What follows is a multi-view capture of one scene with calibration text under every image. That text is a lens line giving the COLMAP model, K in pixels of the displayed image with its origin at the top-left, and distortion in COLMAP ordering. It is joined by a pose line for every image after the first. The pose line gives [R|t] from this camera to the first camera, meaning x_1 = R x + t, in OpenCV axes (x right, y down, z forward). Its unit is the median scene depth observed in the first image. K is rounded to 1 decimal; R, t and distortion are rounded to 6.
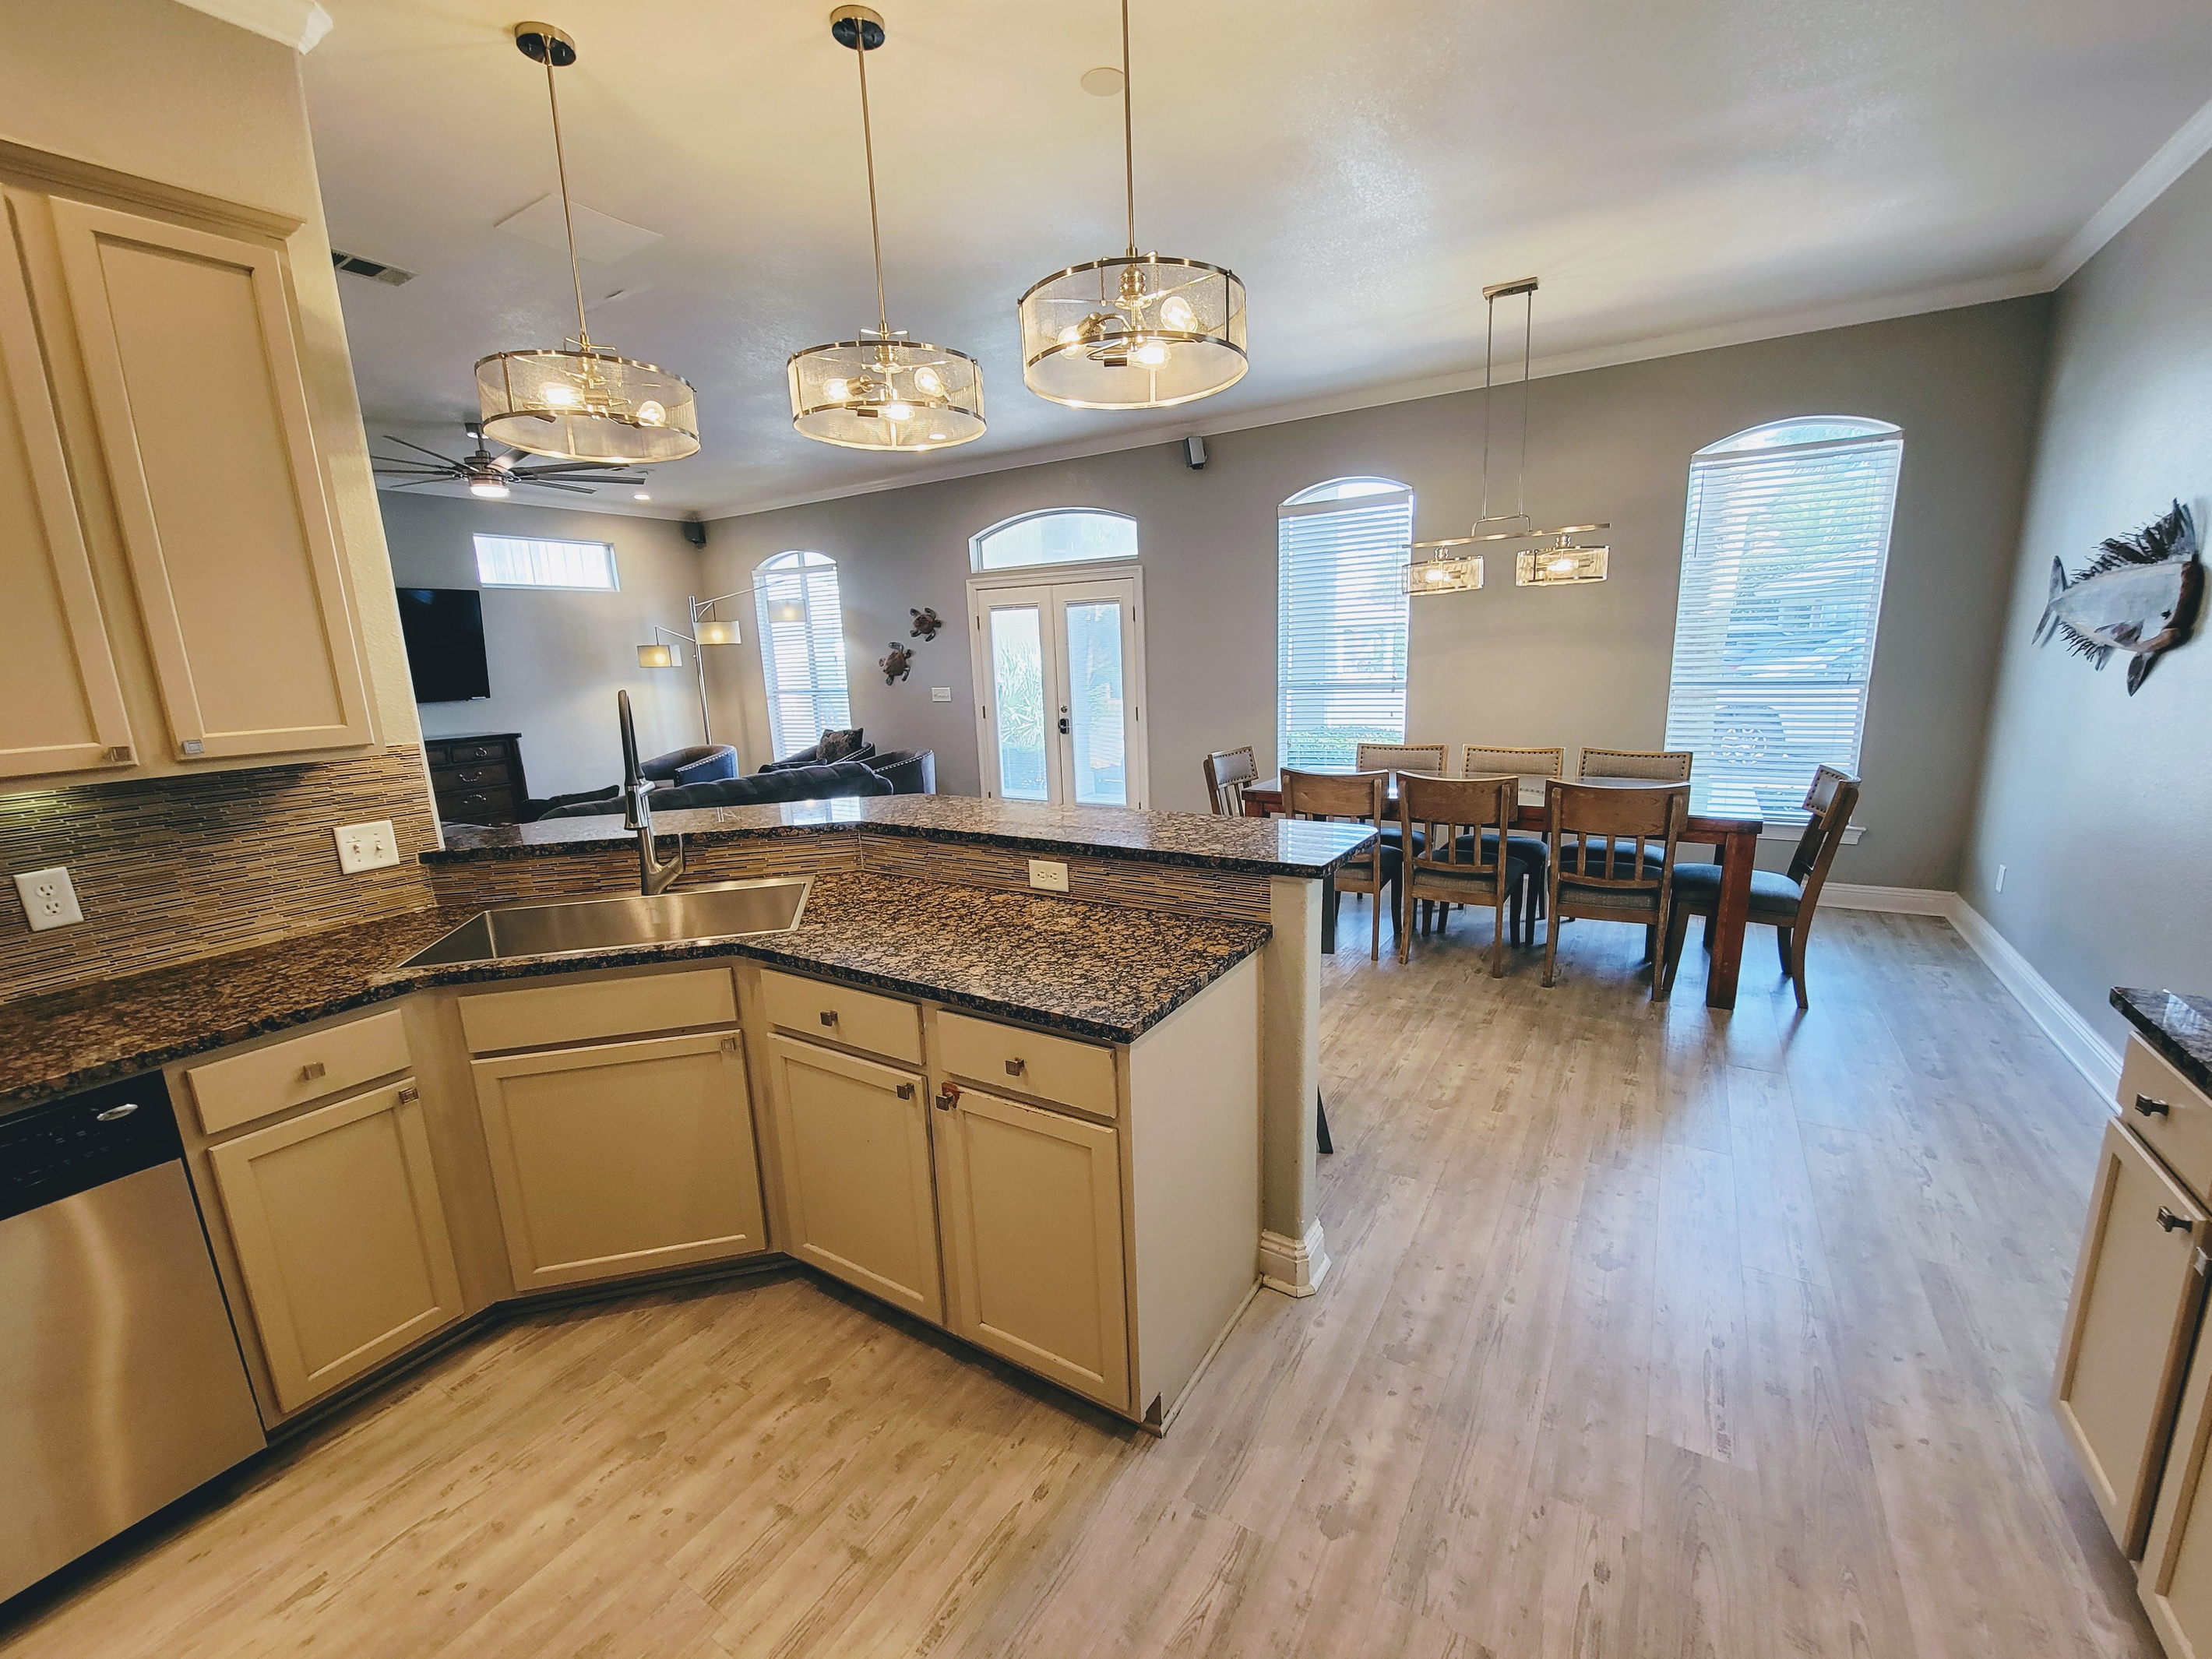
lens RADIAL K [[907.7, 0, 1110.0], [0, 907.7, 841.0], [0, 0, 1]] dist [-0.002594, -0.000434]
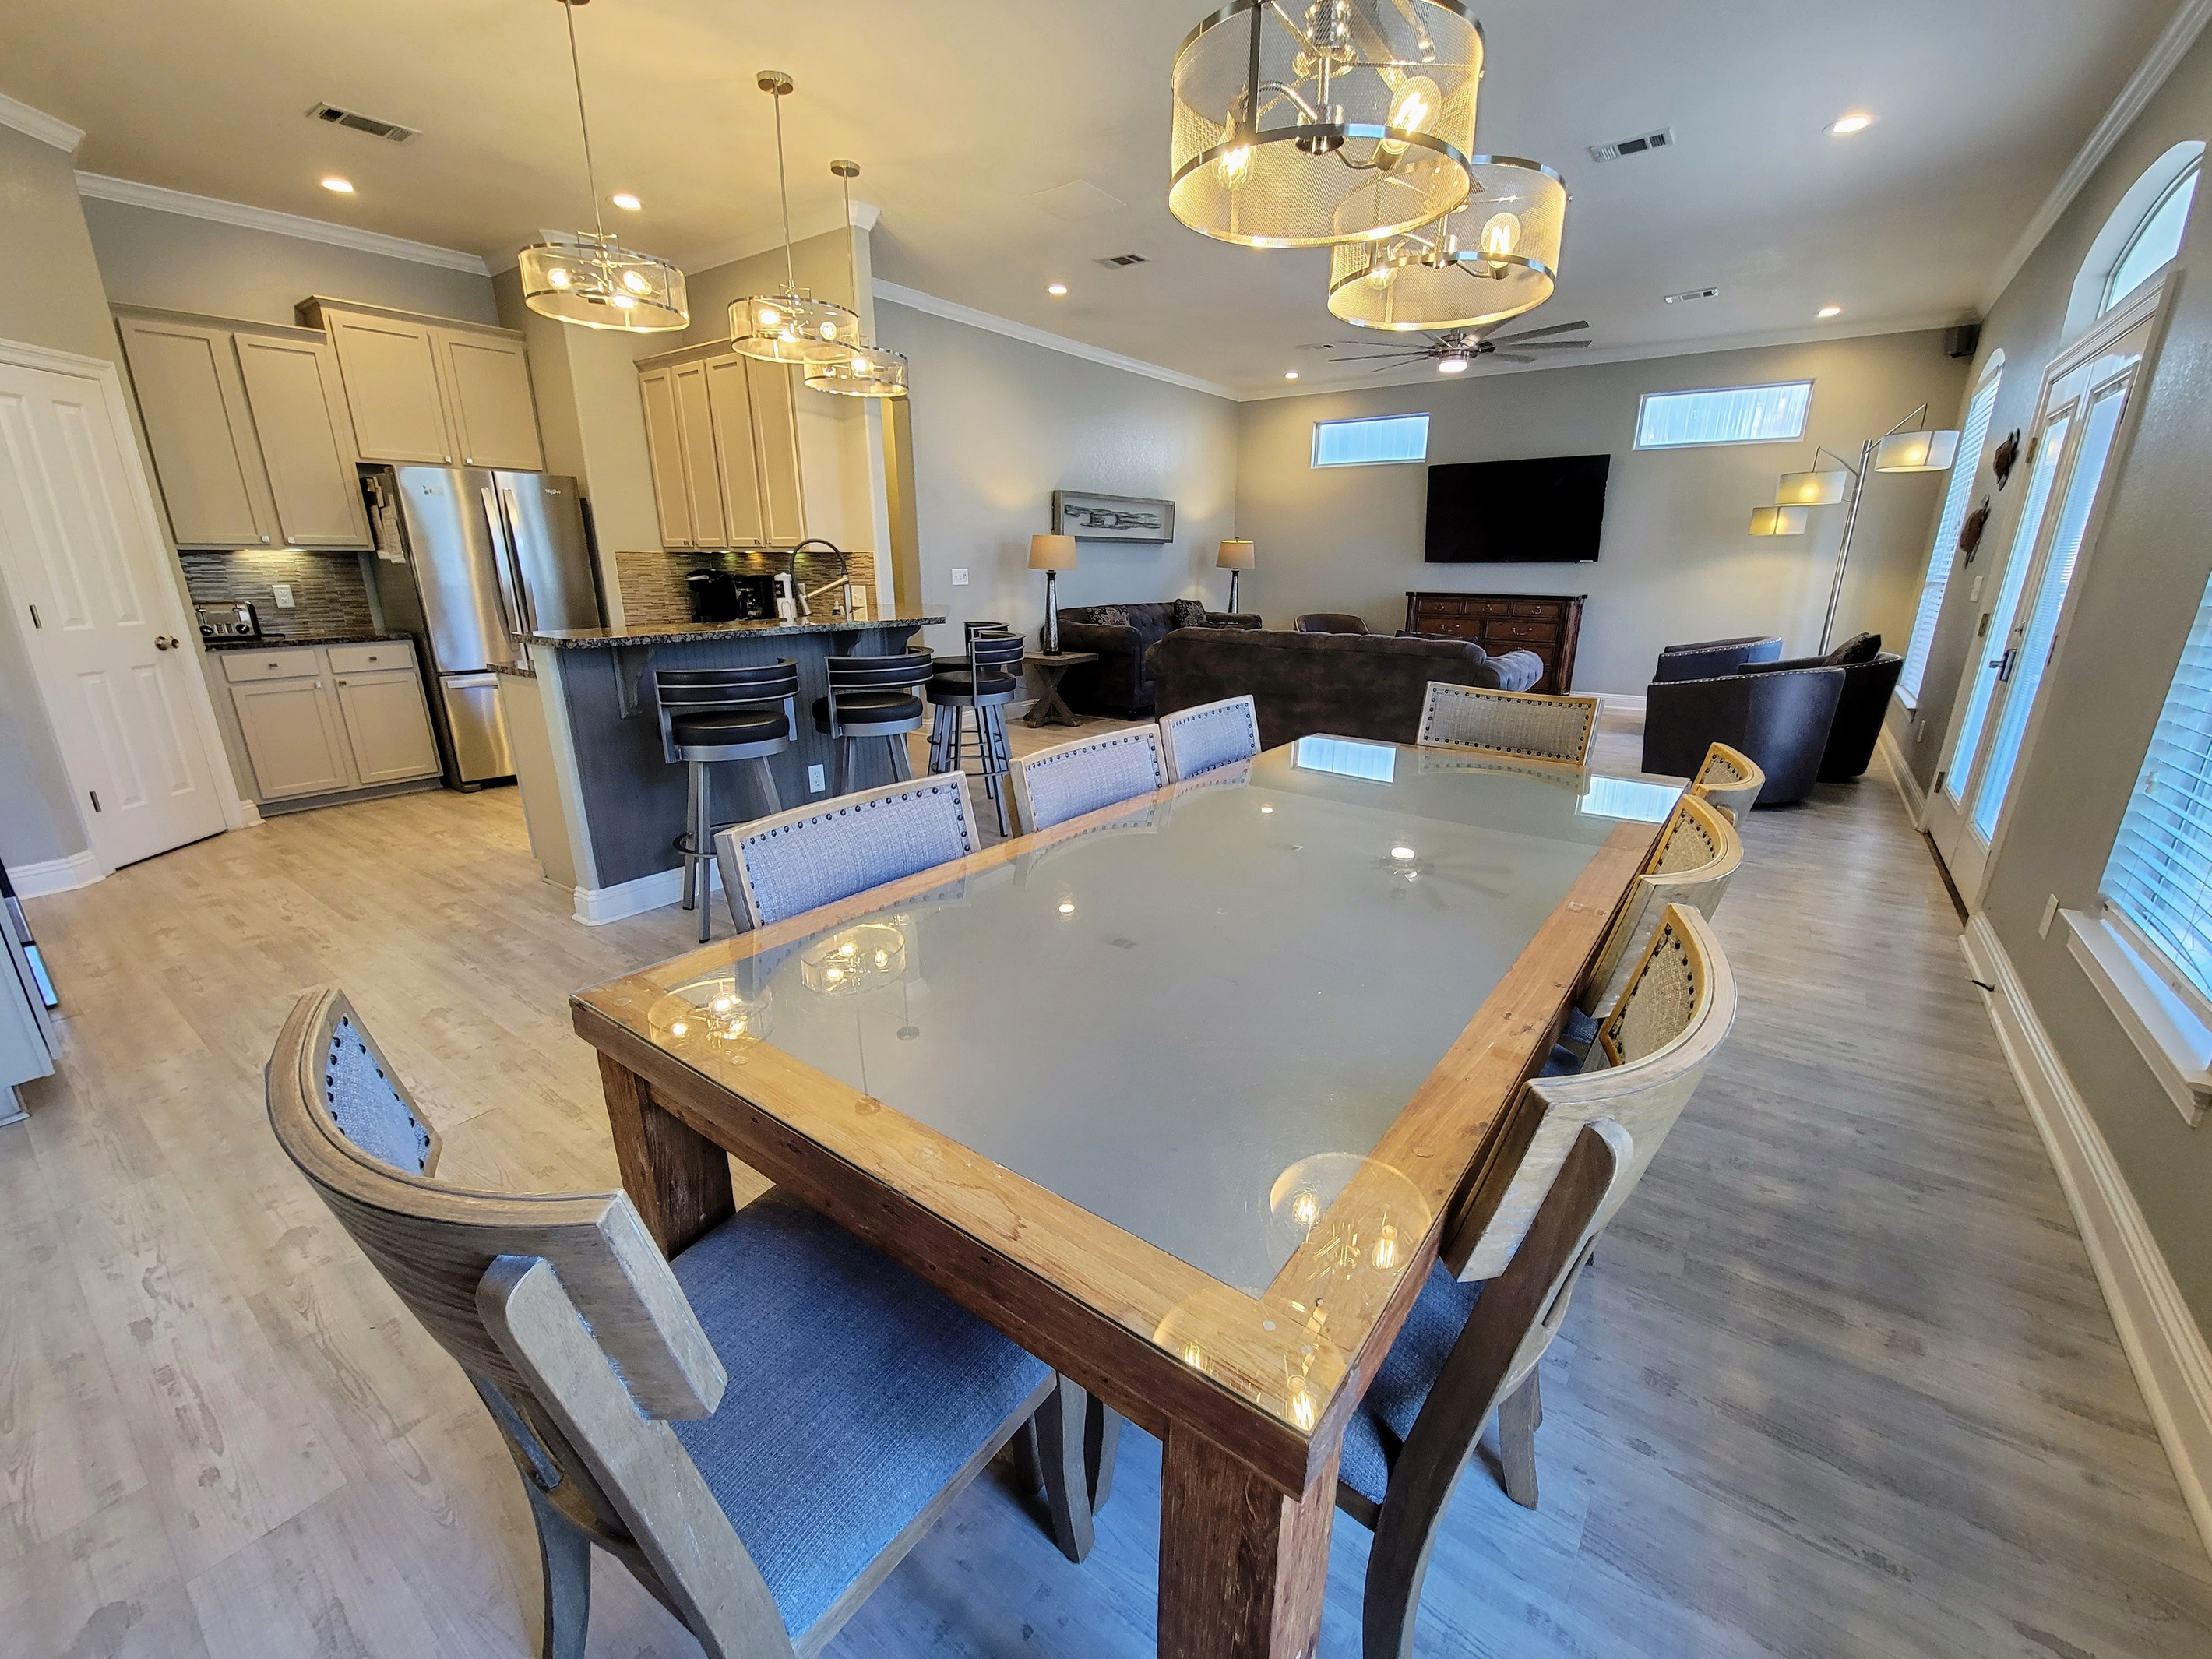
lens RADIAL K [[905.8, 0, 1117.0], [0, 905.8, 842.5], [0, 0, 1]] dist [0.004679, -0.005098]
pose [[-0.075694, 0.329481, -0.941123, 1.635068], [-0.206798, 0.918123, 0.338061, -0.363295], [0.975451, 0.220212, -0.001360, 1.942448]]
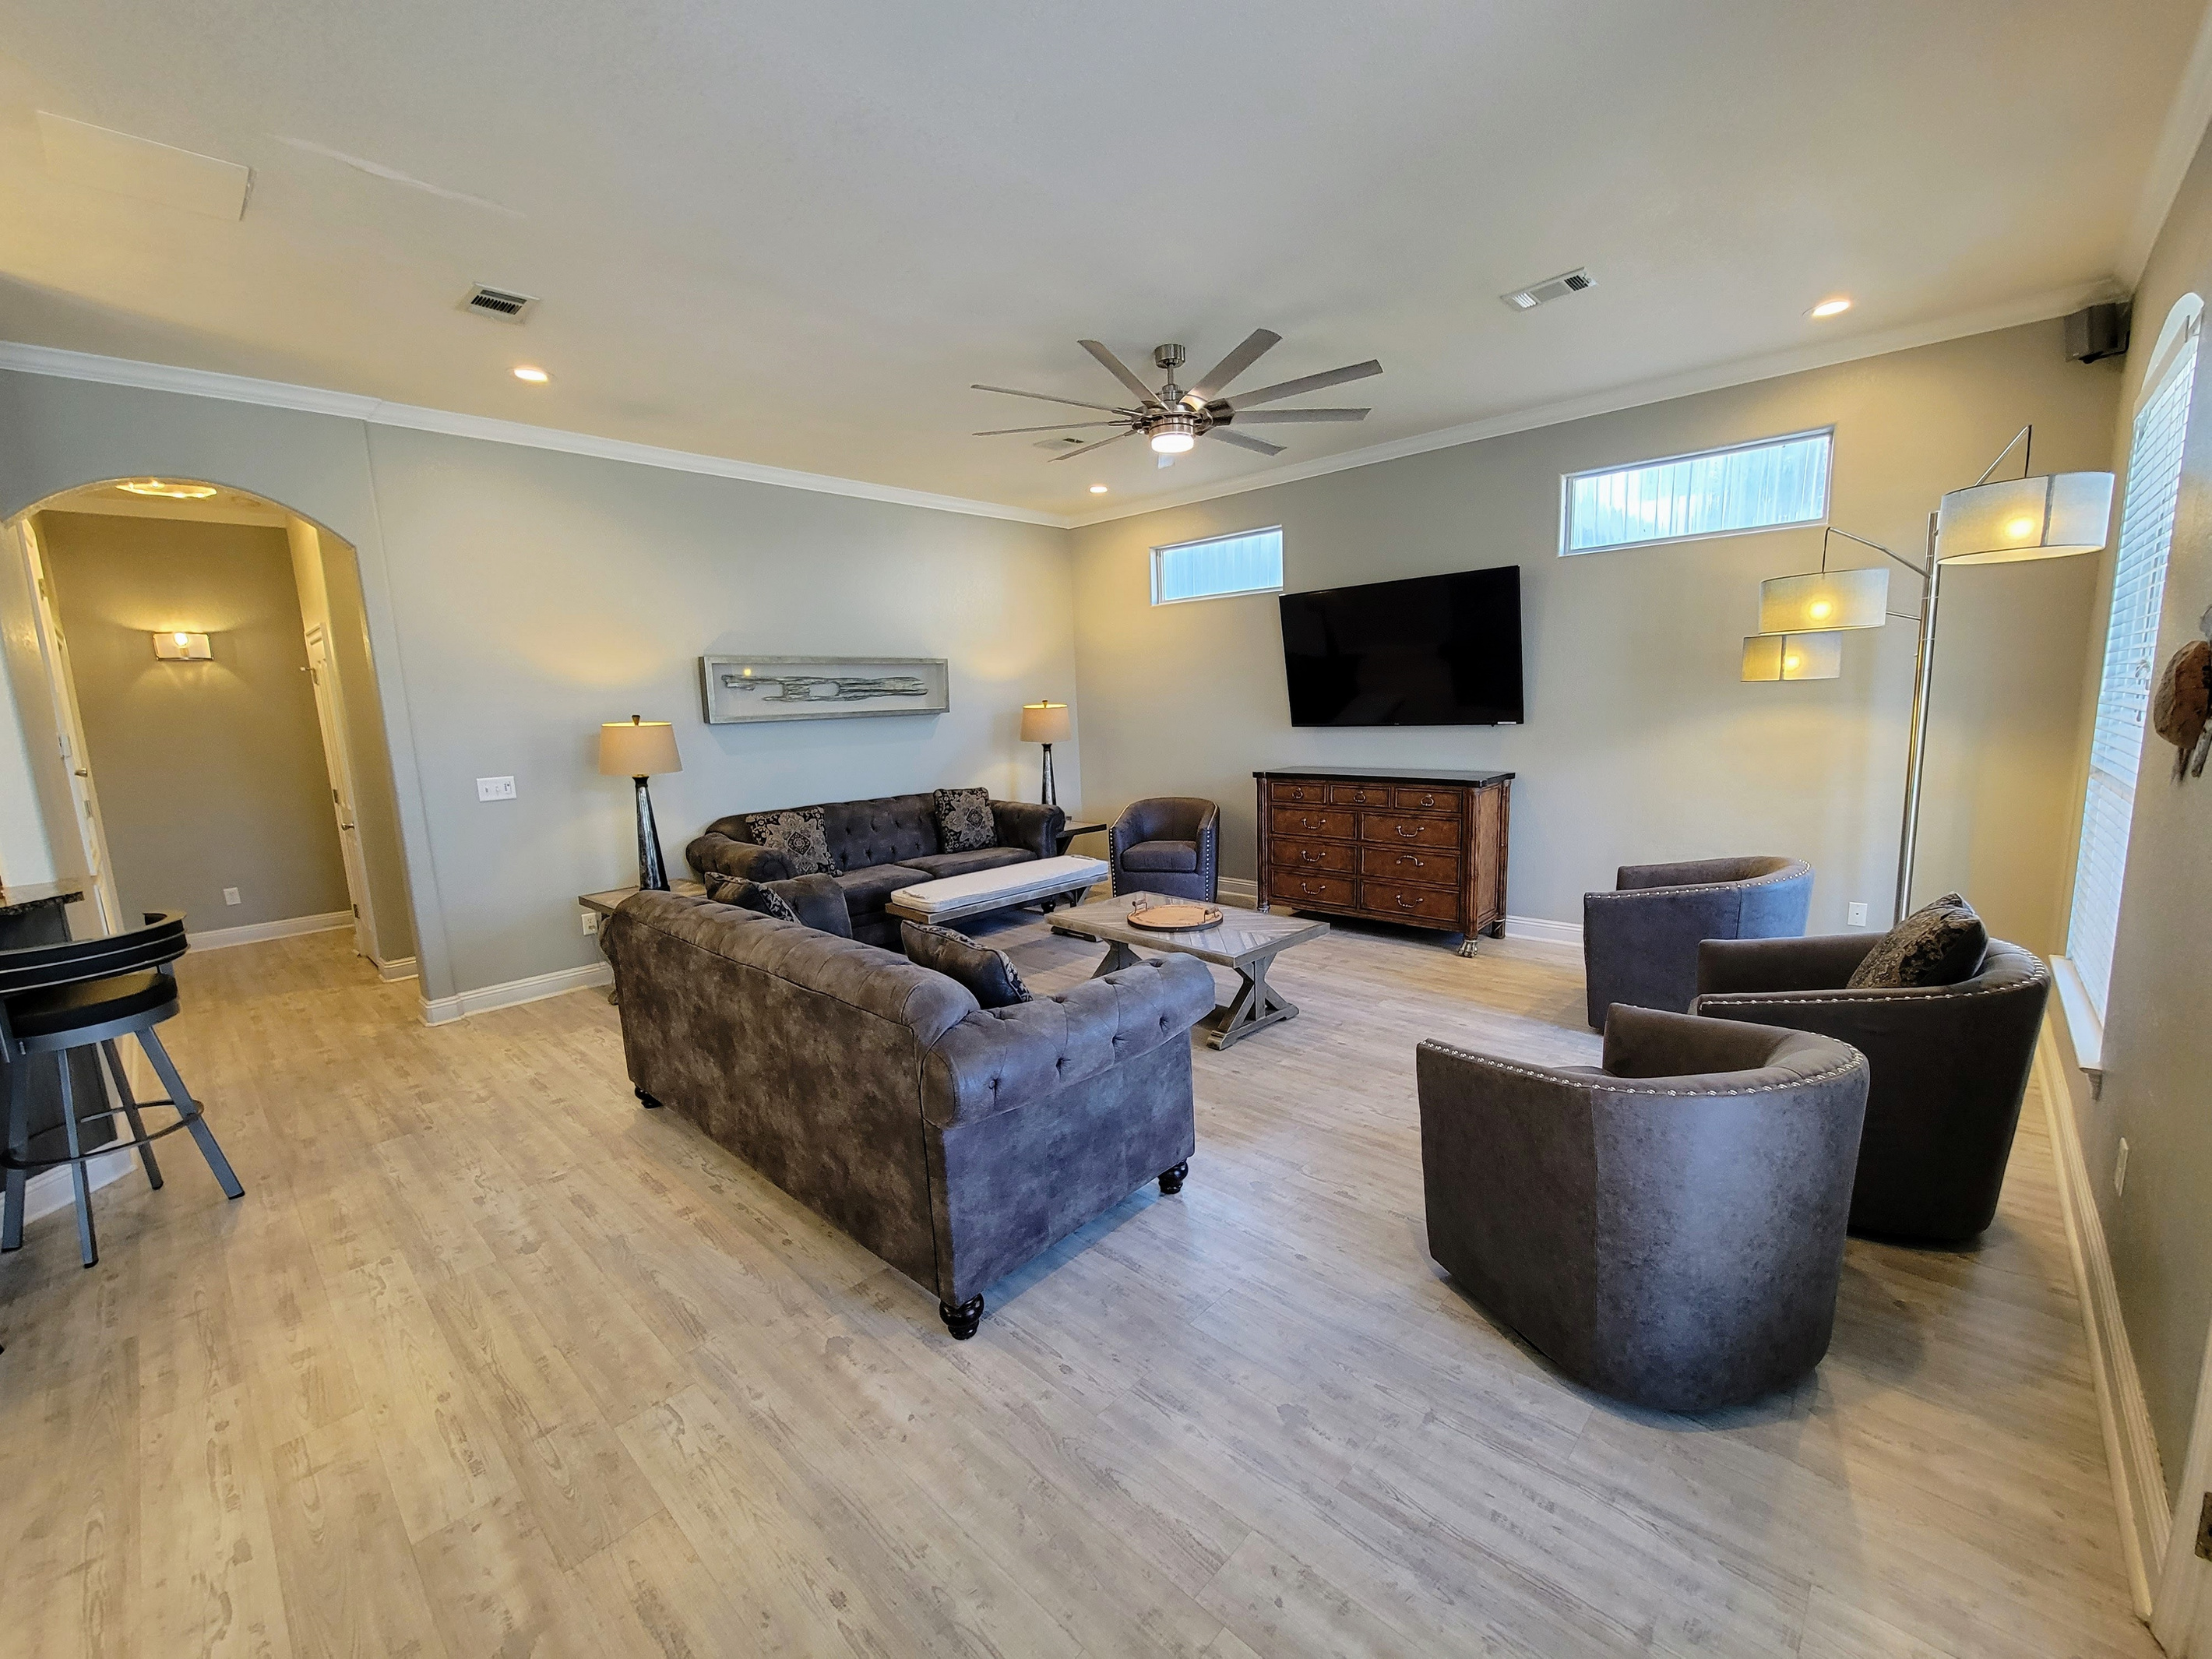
lens RADIAL K [[905.8, 0, 1117.0], [0, 905.8, 842.5], [0, 0, 1]] dist [0.004679, -0.005098]
pose [[-0.190379, 0.196274, -0.961890, 0.143580], [-0.161940, 0.960109, 0.227962, -0.649347], [0.968262, 0.199168, -0.151000, 3.017380]]
